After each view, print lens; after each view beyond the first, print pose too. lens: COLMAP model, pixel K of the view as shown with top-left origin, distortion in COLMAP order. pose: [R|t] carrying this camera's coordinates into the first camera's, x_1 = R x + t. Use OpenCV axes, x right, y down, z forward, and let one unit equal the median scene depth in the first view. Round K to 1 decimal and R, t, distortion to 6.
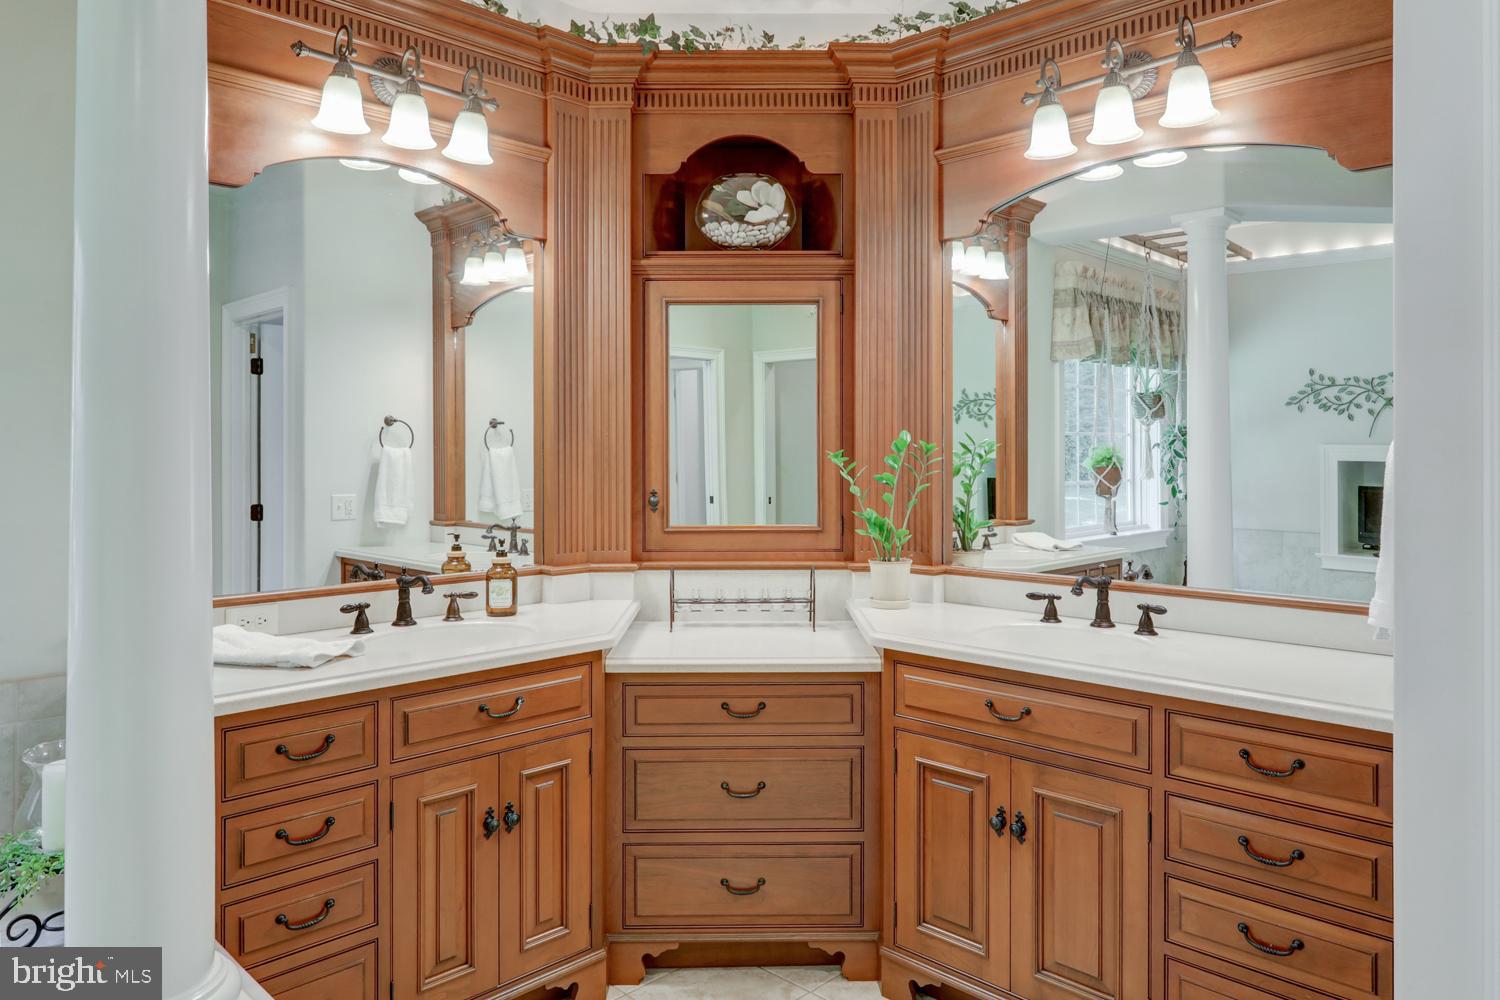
lens RADIAL K [[1013.2, 0, 746.3], [0, 1013.2, 438.0], [0, 0, 1]] dist [-0.005926, -0.000550]
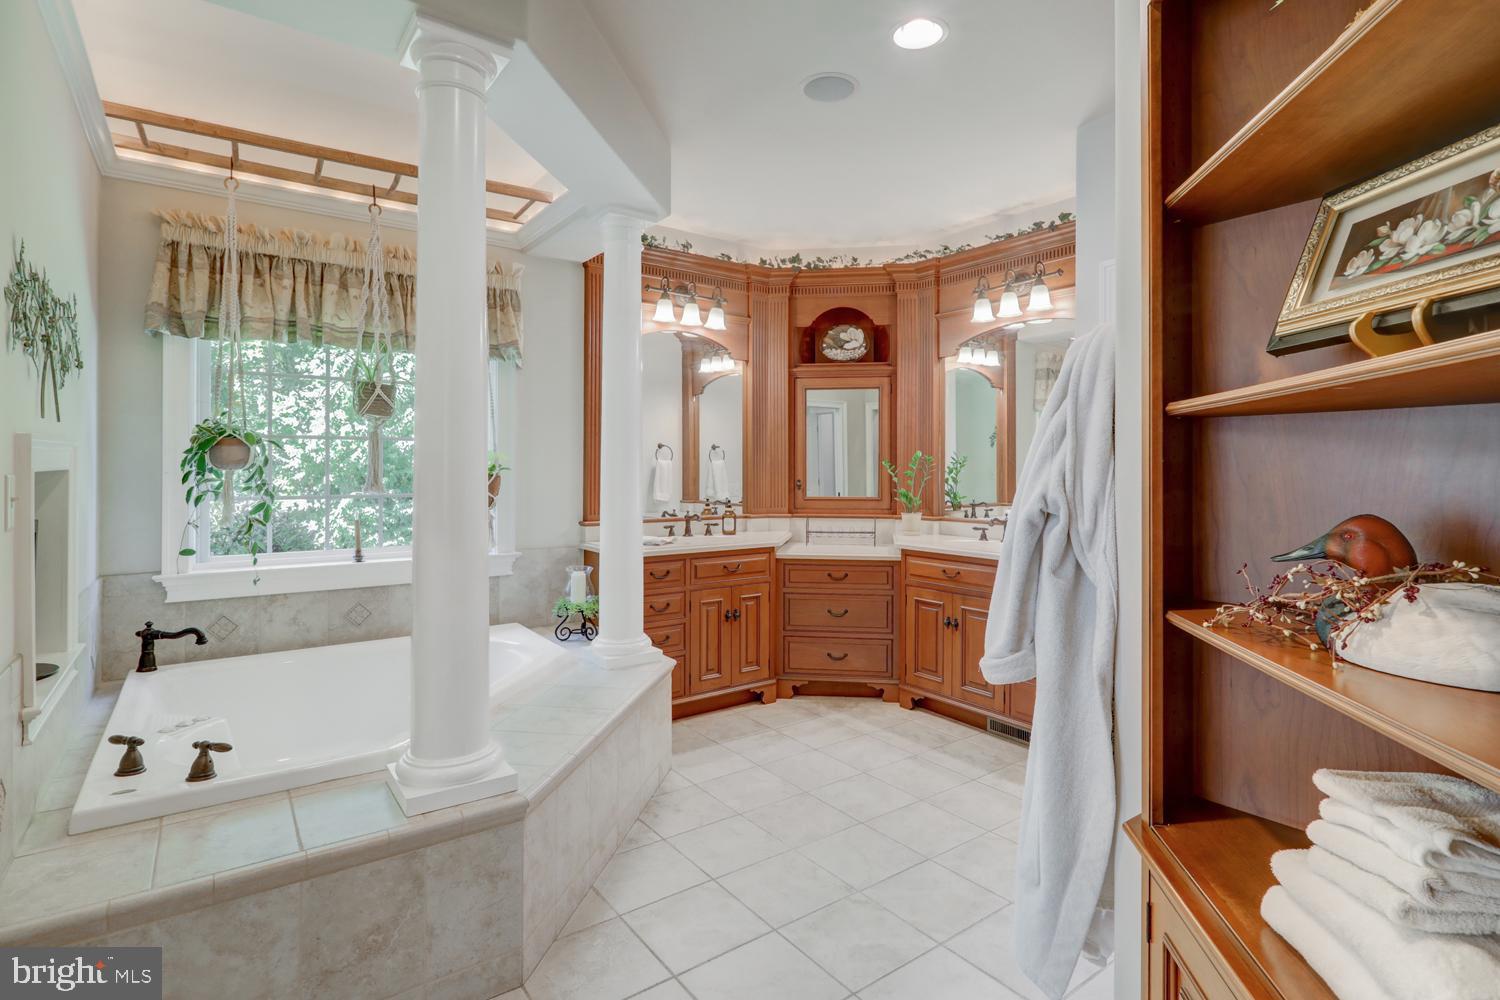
lens RADIAL K [[751.2, 0, 753.2], [0, 751.2, 472.8], [0, 0, 1]] dist [-0.004427, 0.001225]
pose [[0.986398, 0.004962, -0.164297, 0.073596], [-0.001698, 0.999799, 0.019999, 0.007912], [0.164363, -0.019448, 0.986208, -0.569890]]
